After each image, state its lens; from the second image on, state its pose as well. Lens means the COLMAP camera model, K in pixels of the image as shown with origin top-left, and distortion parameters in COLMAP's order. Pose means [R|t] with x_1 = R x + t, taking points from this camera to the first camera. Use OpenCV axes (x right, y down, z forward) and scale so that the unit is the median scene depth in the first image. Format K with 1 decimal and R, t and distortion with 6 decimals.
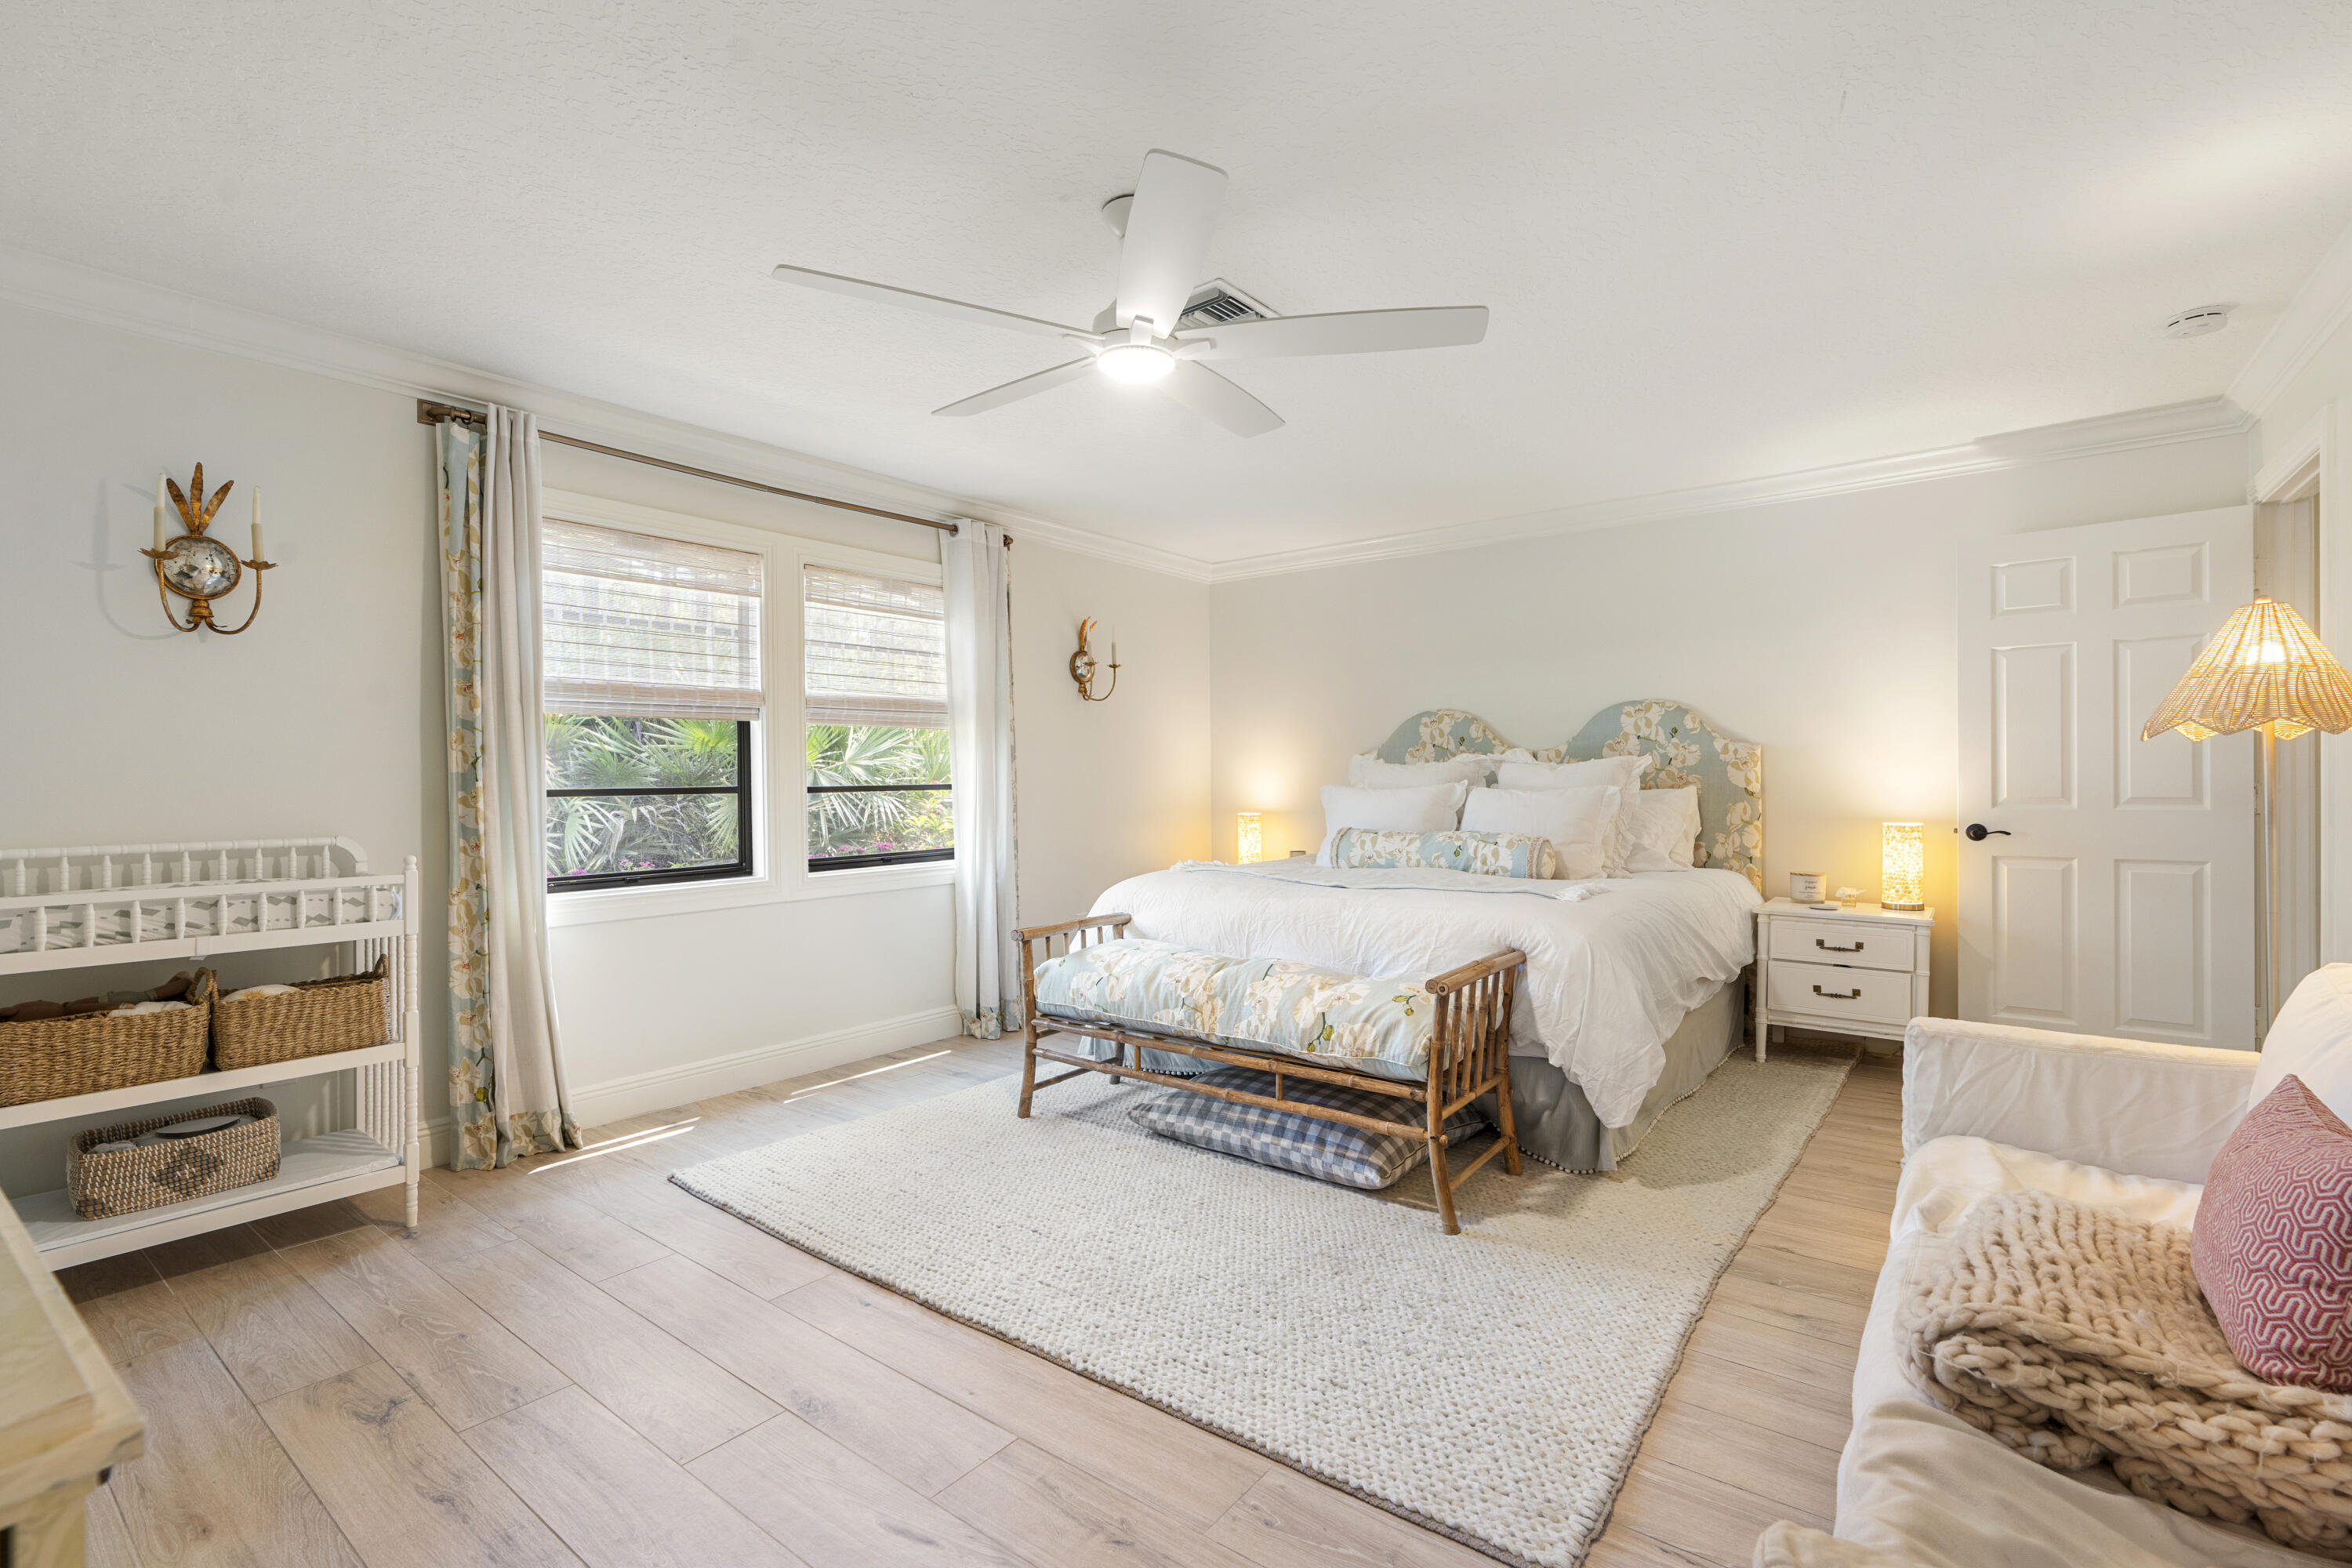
lens RADIAL K [[1068.8, 0, 1195.2], [0, 1068.8, 792.2], [0, 0, 1]] dist [-0.009708, 0.003088]
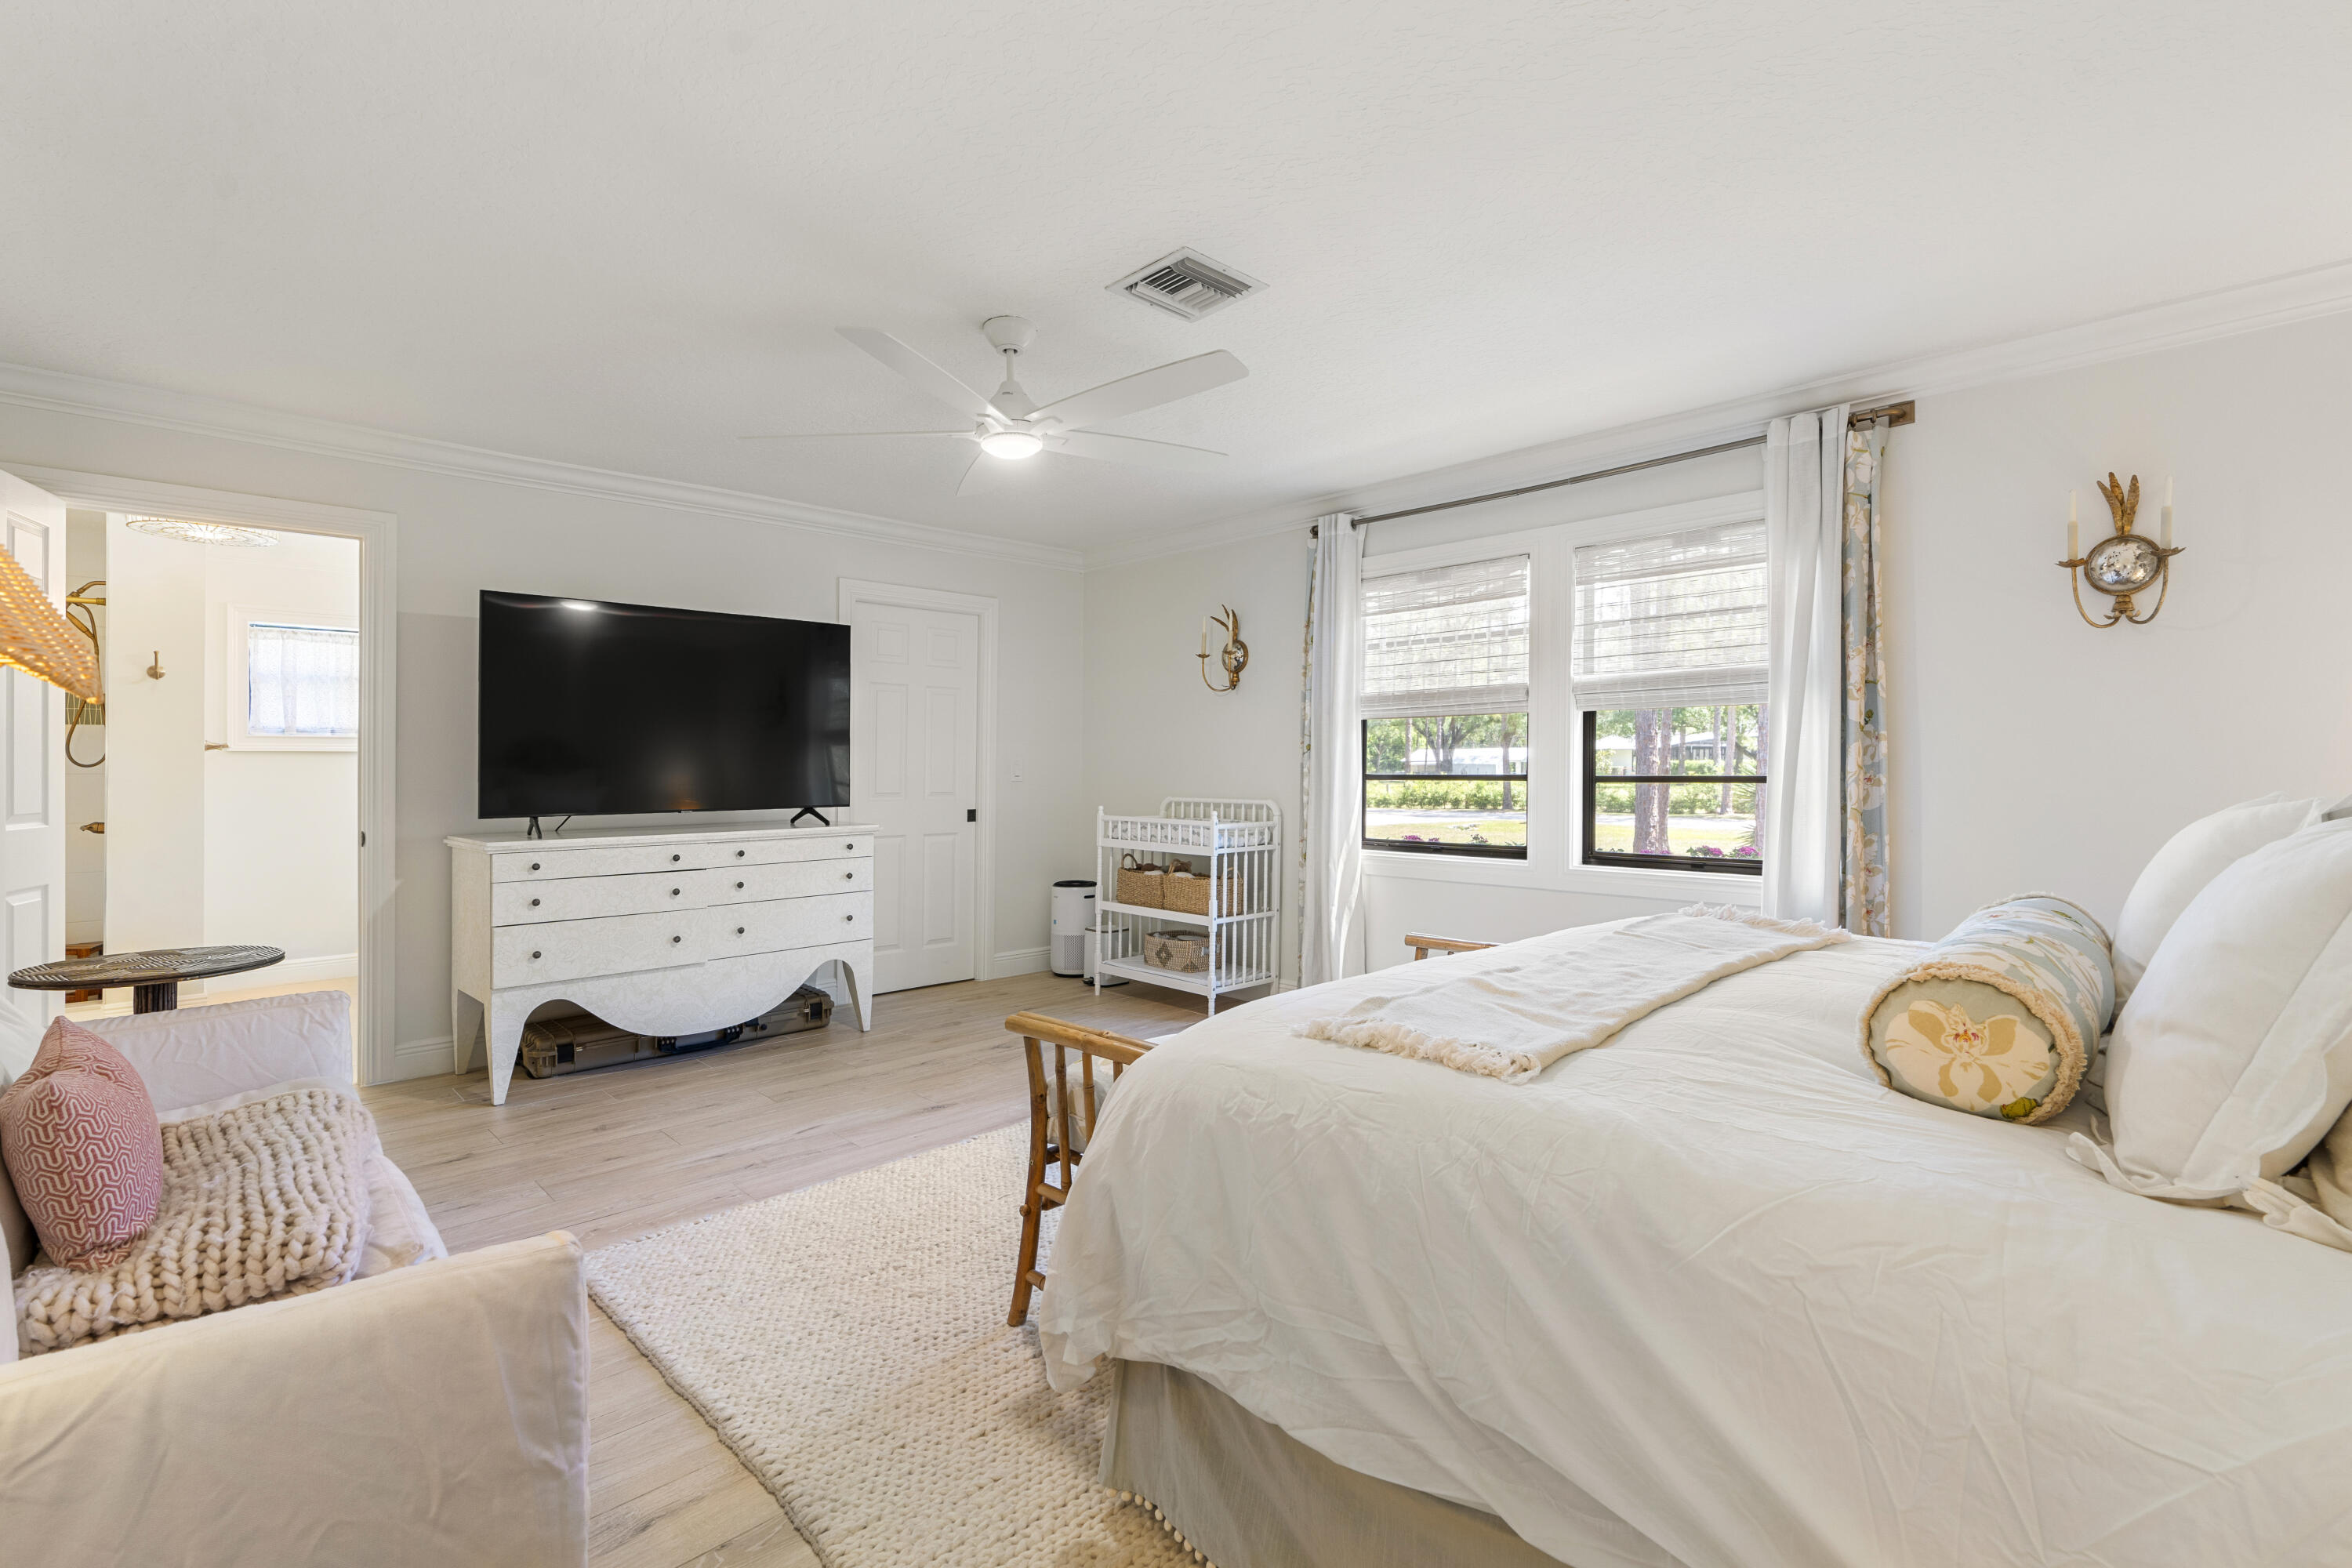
lens RADIAL K [[1068.8, 0, 1178.8], [0, 1068.8, 786.4], [0, 0, 1]] dist [-0.009708, 0.003088]
pose [[-0.148971, 0.018326, -0.988672, 0.784096], [-0.015990, 0.999653, 0.020939, -0.012558], [0.988712, 0.018929, -0.148627, 0.941970]]
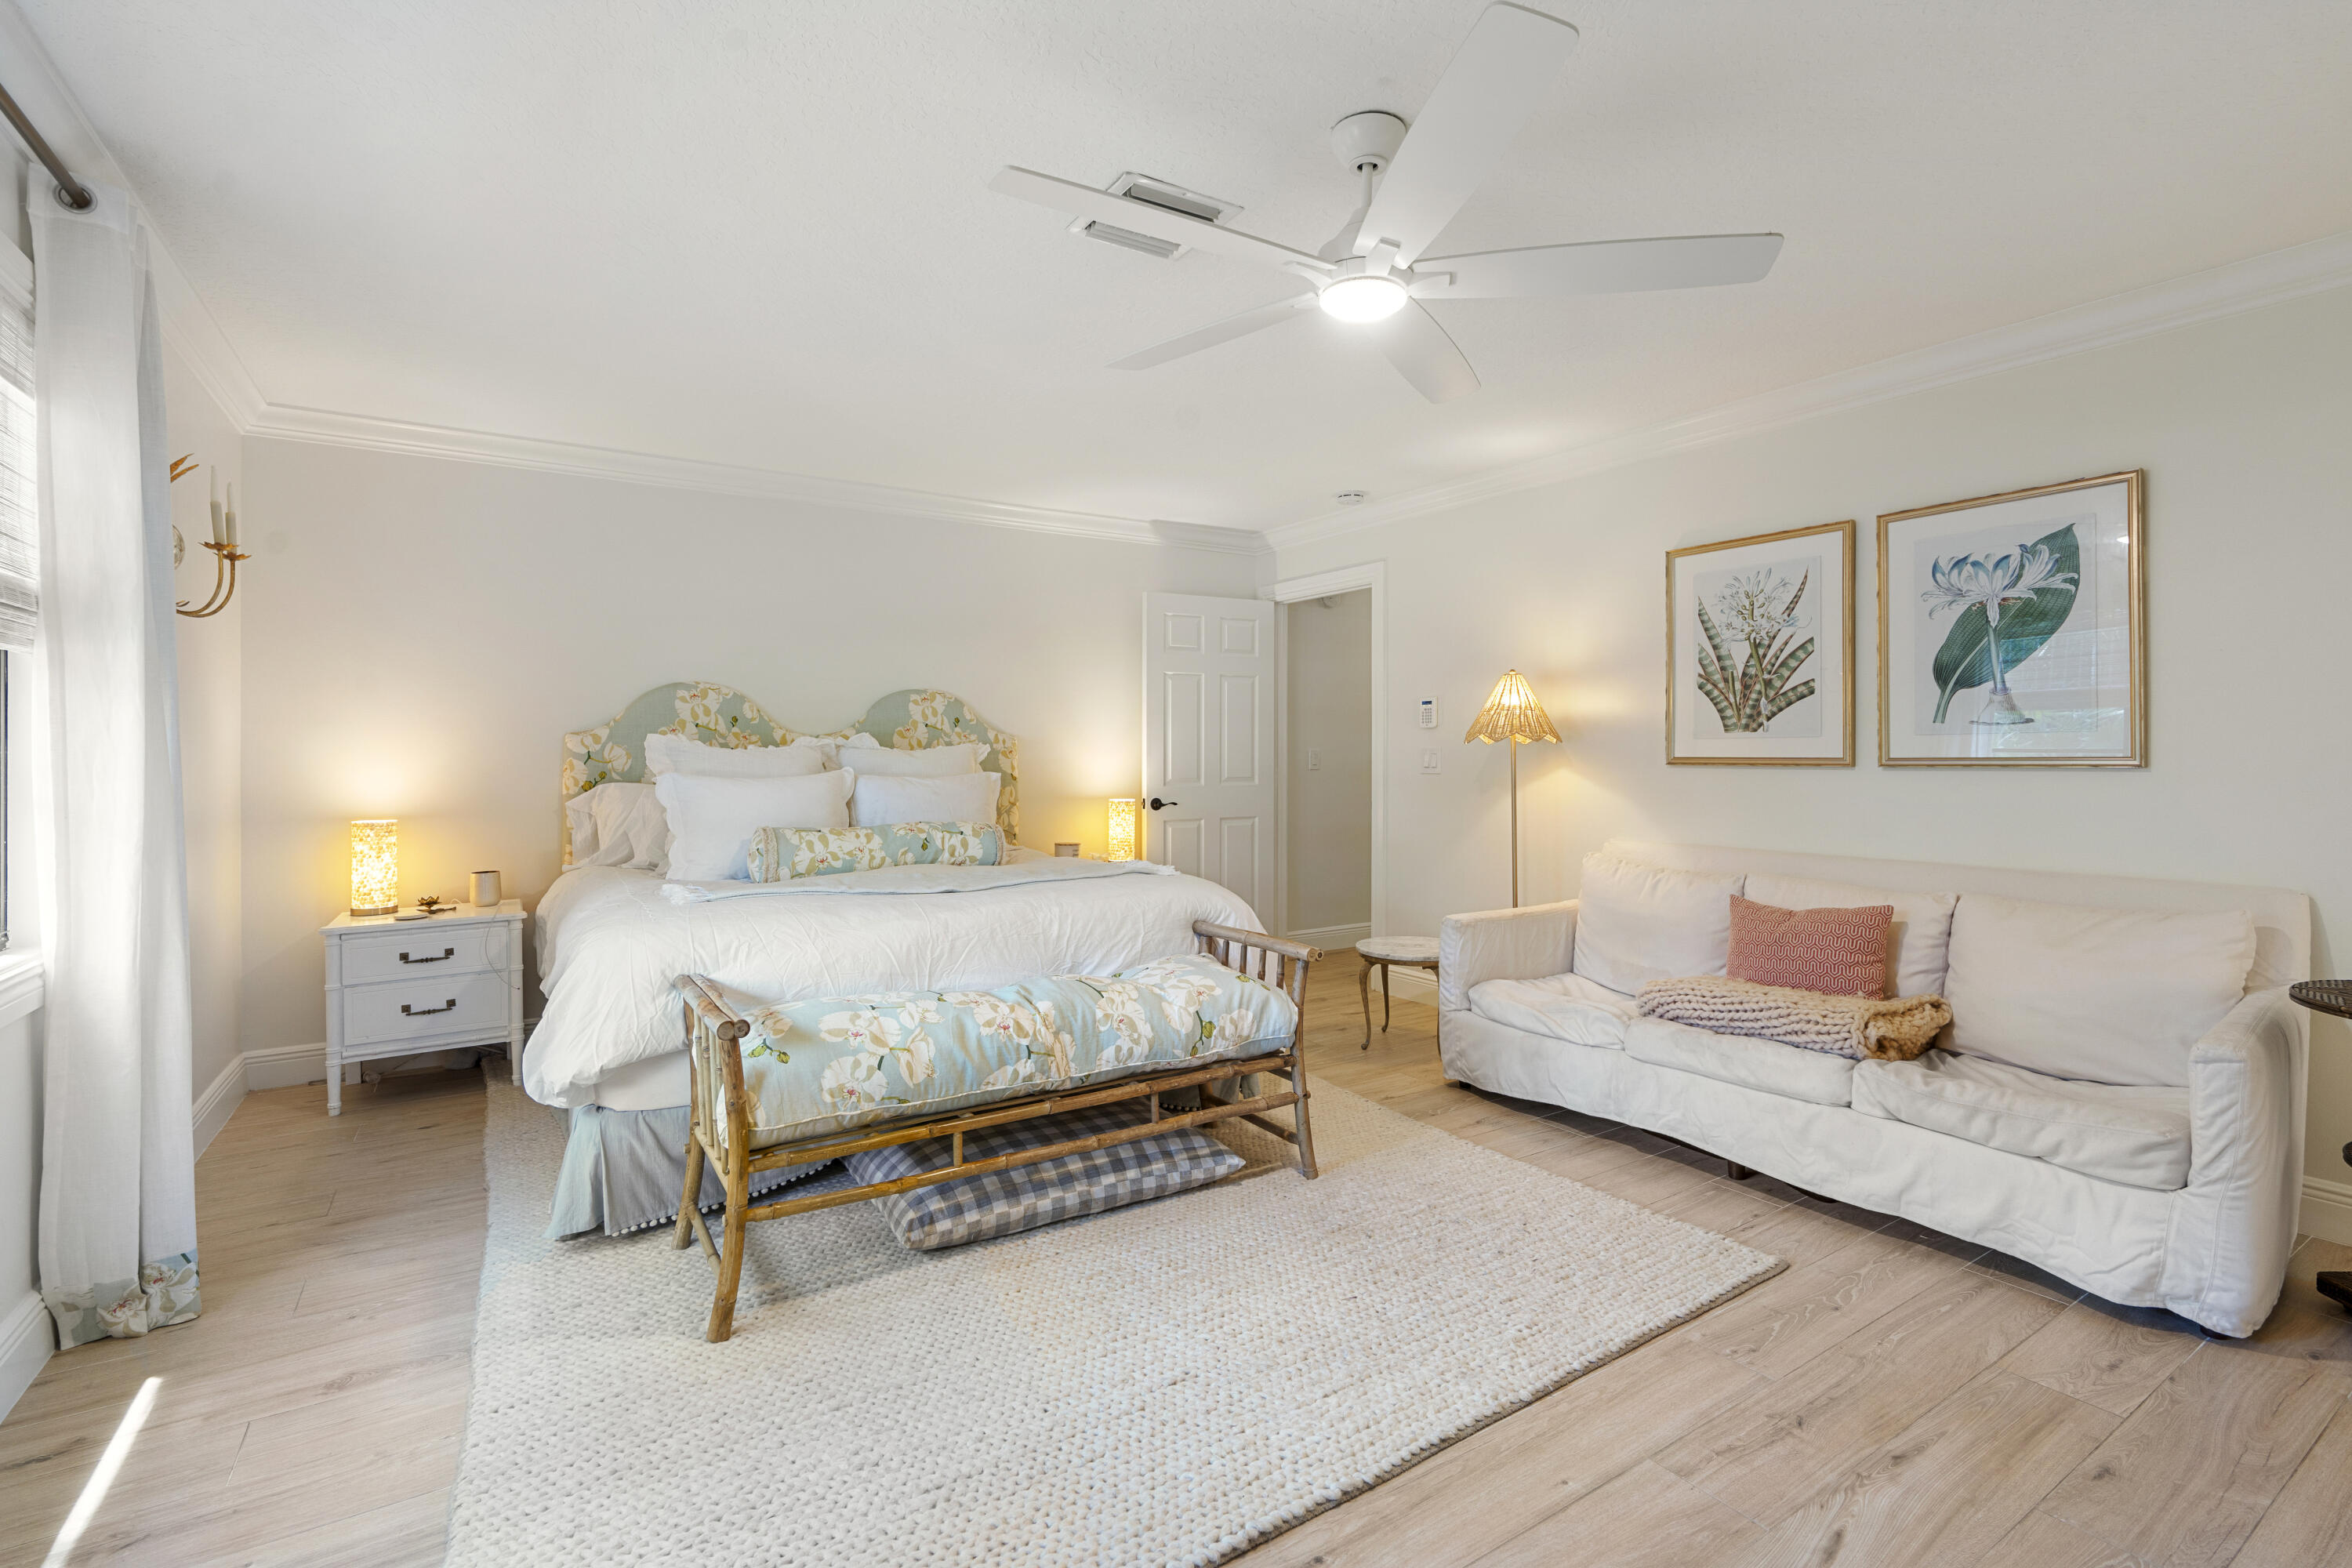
lens RADIAL K [[1068.8, 0, 1179.3], [0, 1068.8, 765.8], [0, 0, 1]] dist [-0.009708, 0.003088]
pose [[0.339332, 0.000172, 0.940667, -0.643621], [0.013914, 0.999890, -0.005202, -0.005333], [-0.940564, 0.014854, 0.339292, 0.572128]]
